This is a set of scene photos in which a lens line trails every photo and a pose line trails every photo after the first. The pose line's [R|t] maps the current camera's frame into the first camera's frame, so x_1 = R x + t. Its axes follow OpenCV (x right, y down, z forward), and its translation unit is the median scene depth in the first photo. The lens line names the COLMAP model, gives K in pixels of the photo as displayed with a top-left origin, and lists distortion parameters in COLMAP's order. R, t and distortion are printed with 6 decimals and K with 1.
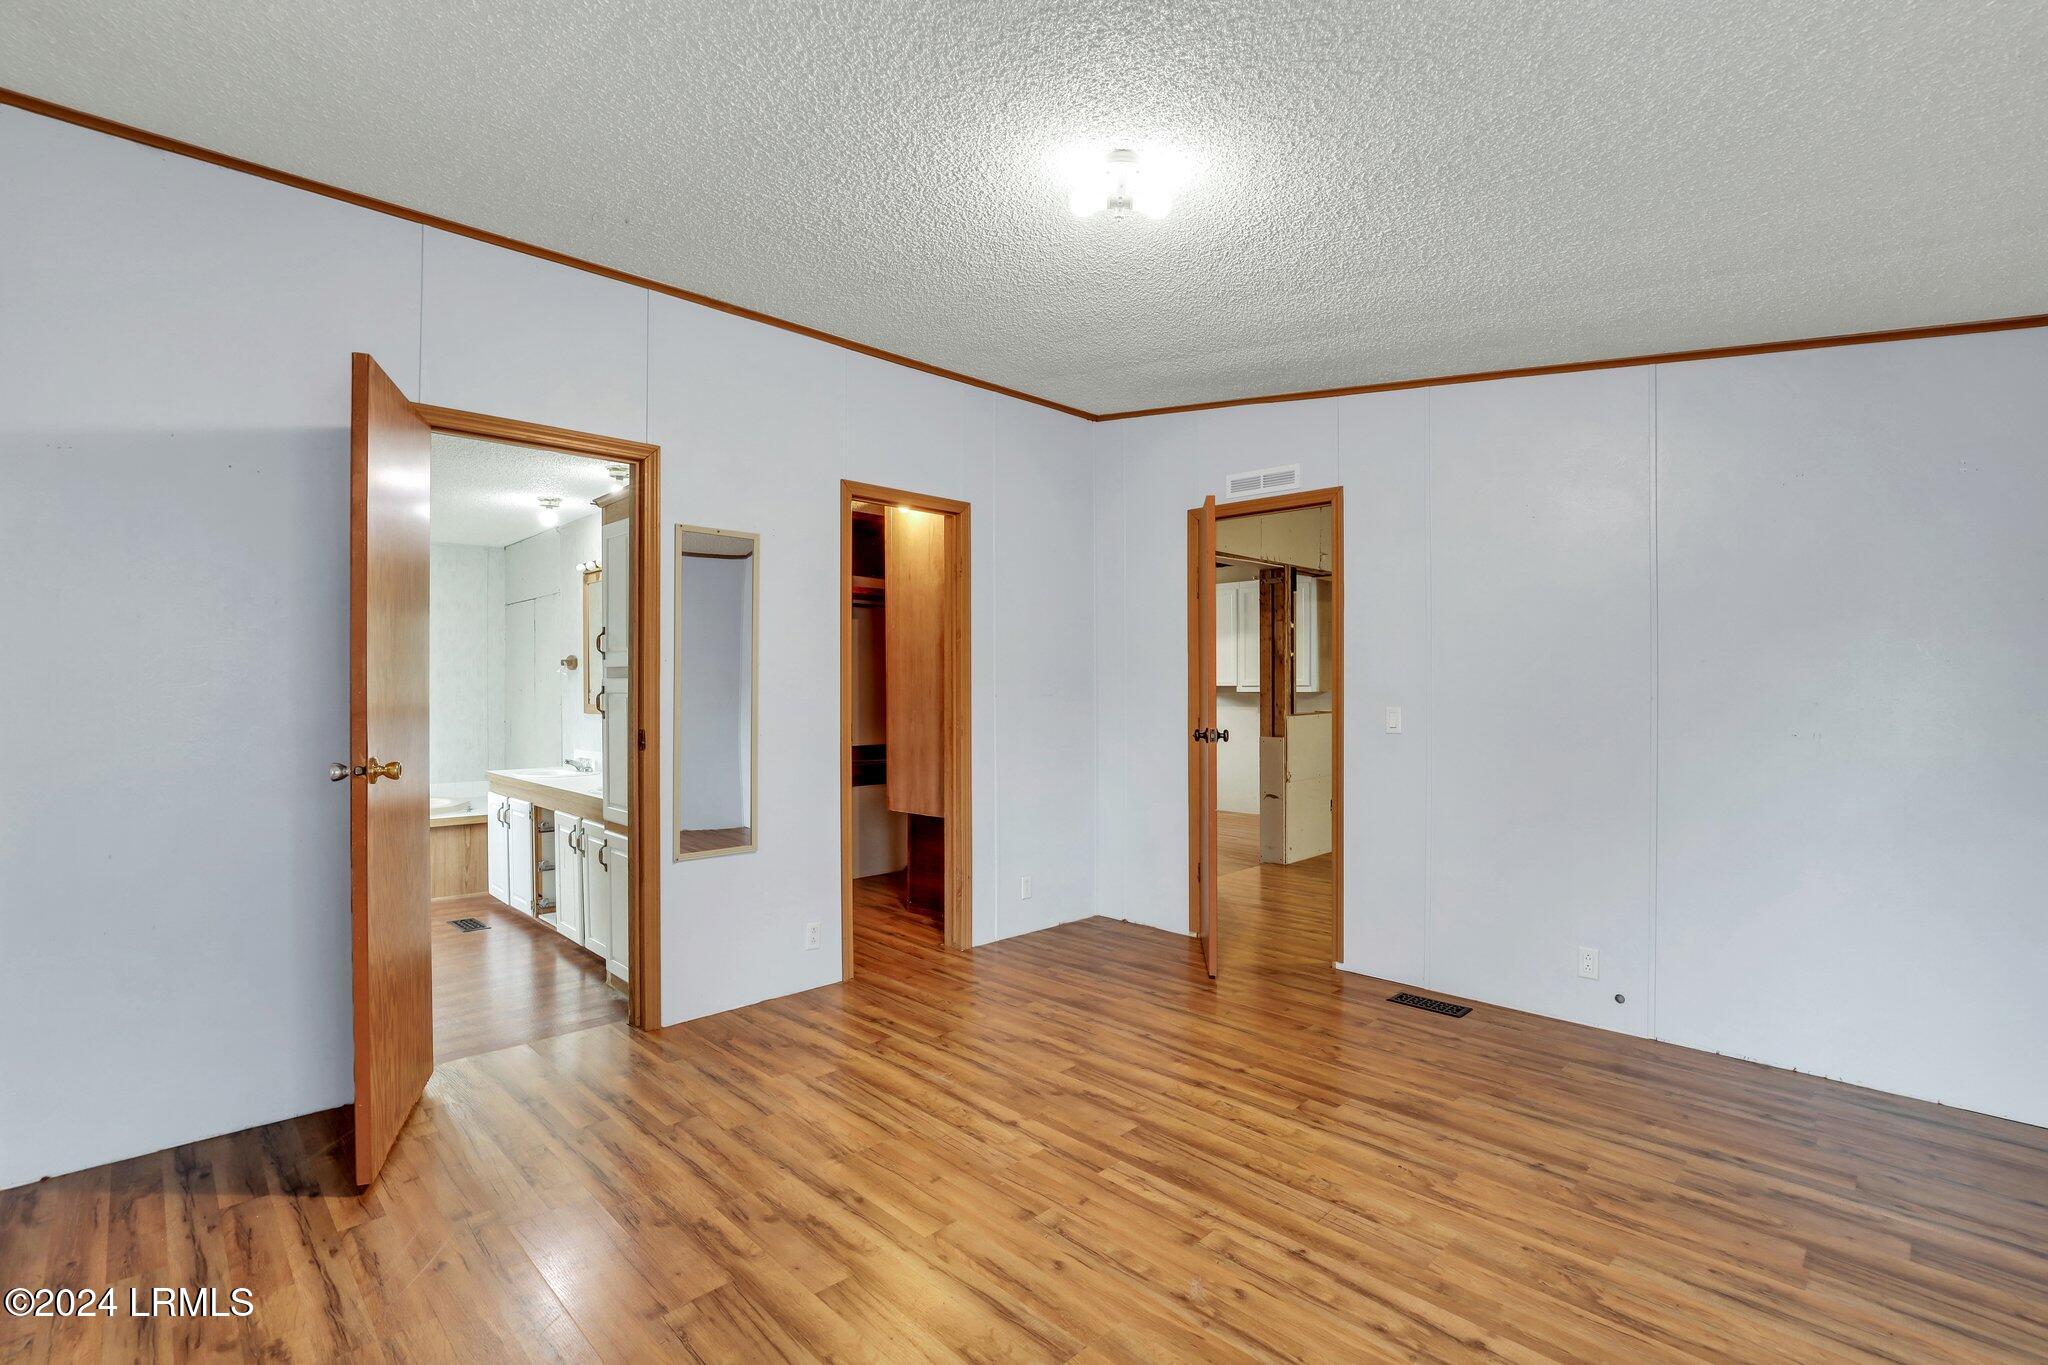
lens RADIAL K [[950.5, 0, 1031.3], [0, 950.5, 686.5], [0, 0, 1]] dist [-0.031322, 0.007844]
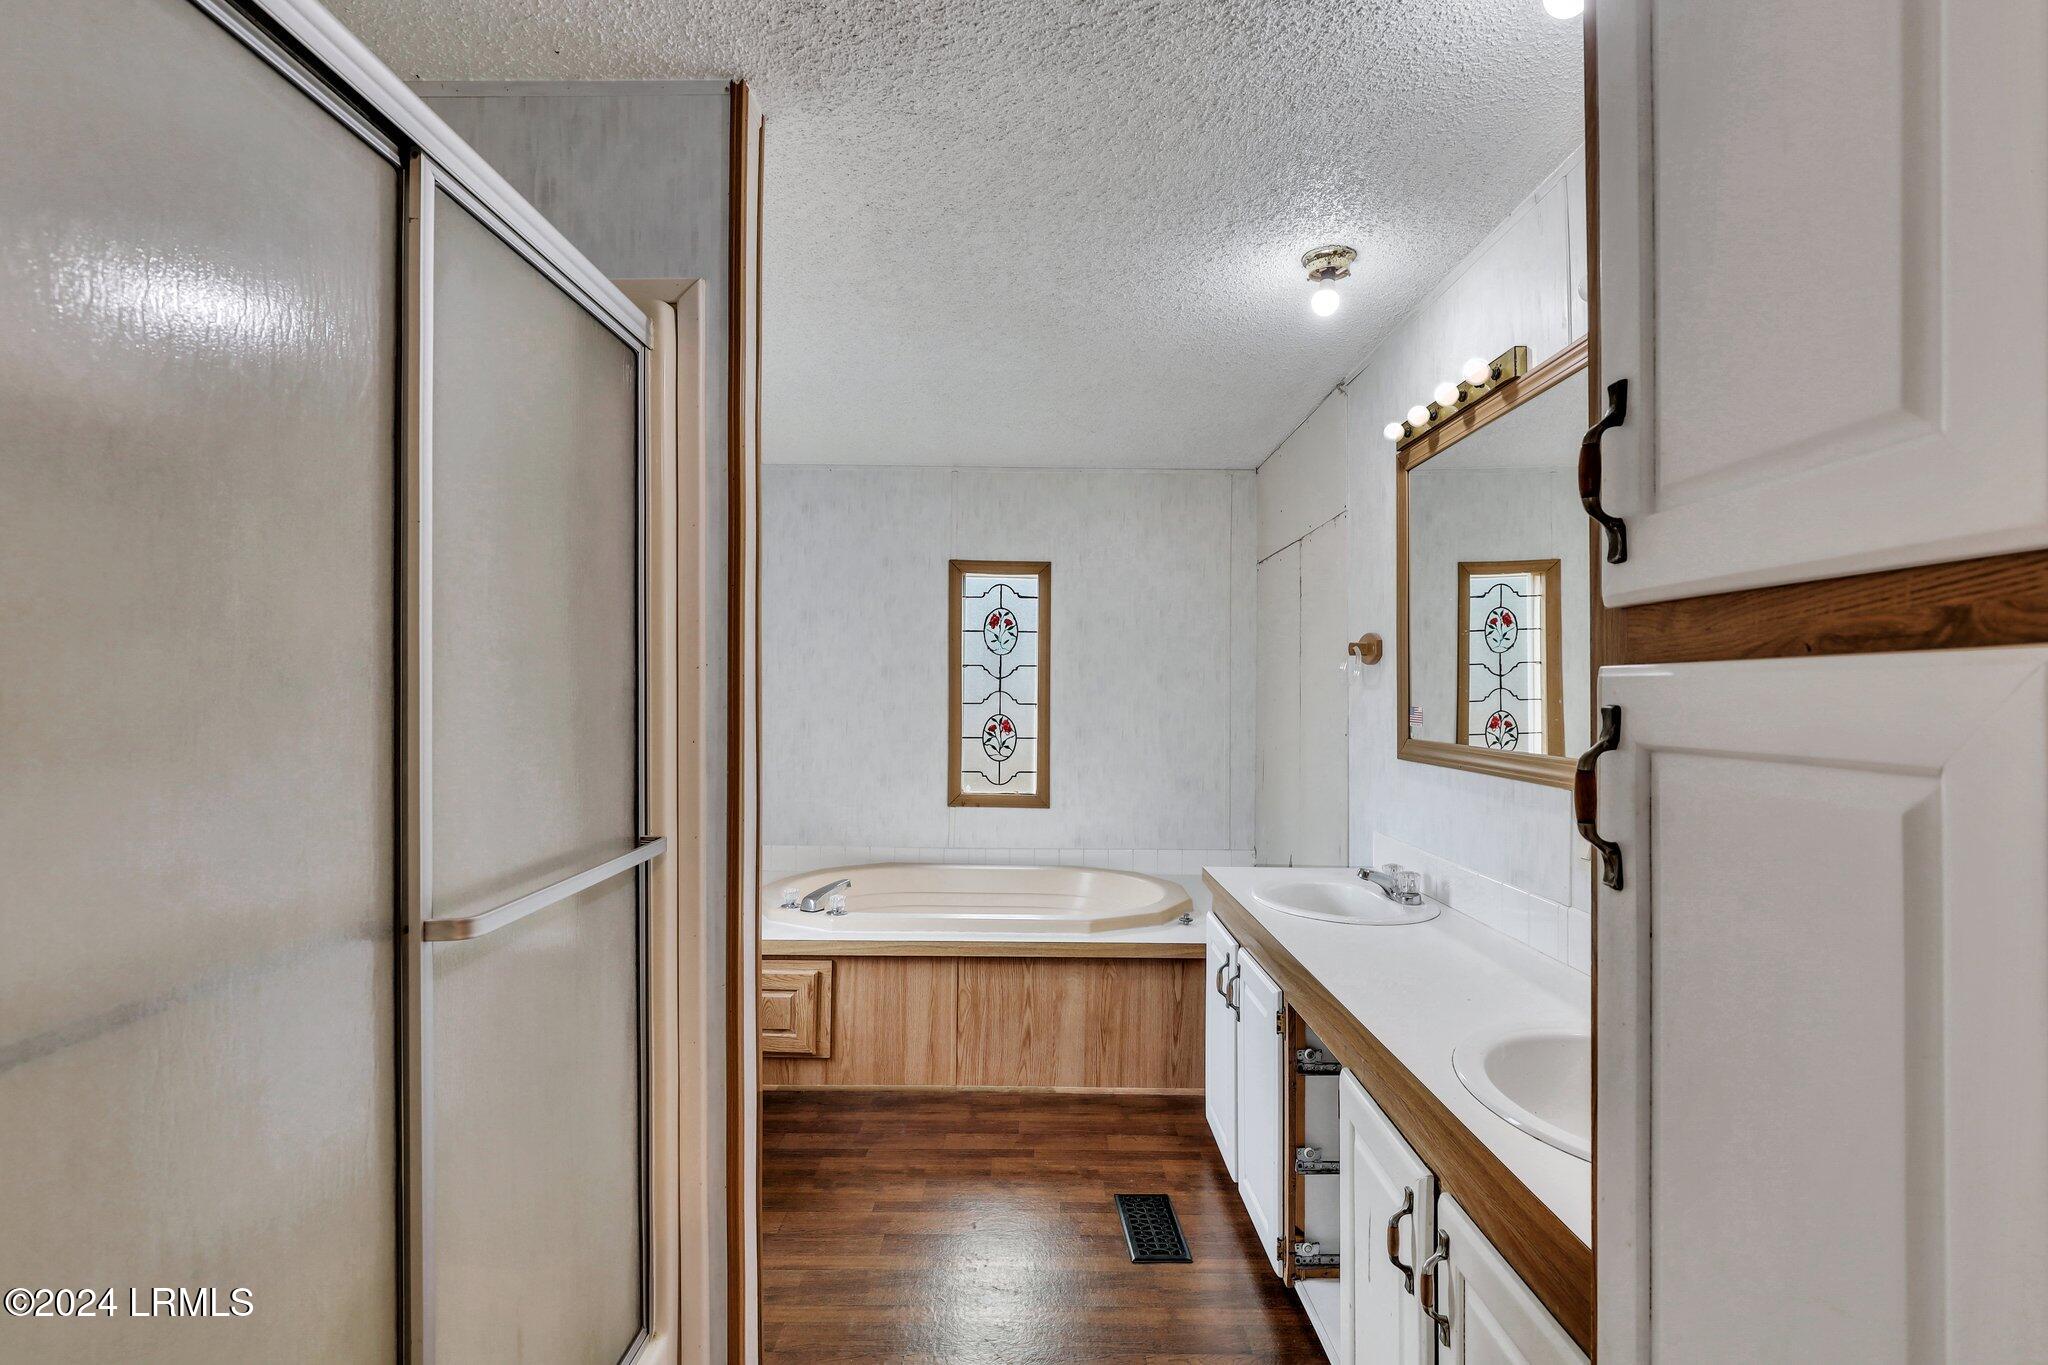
lens RADIAL K [[950.5, 0, 1034.4], [0, 950.5, 678.1], [0, 0, 1]] dist [-0.031322, 0.007844]
pose [[0.720323, -0.001438, -0.693637, -0.595655], [-0.006259, 0.999944, -0.008573, -0.012178], [0.693610, 0.010517, 0.720274, 1.154454]]
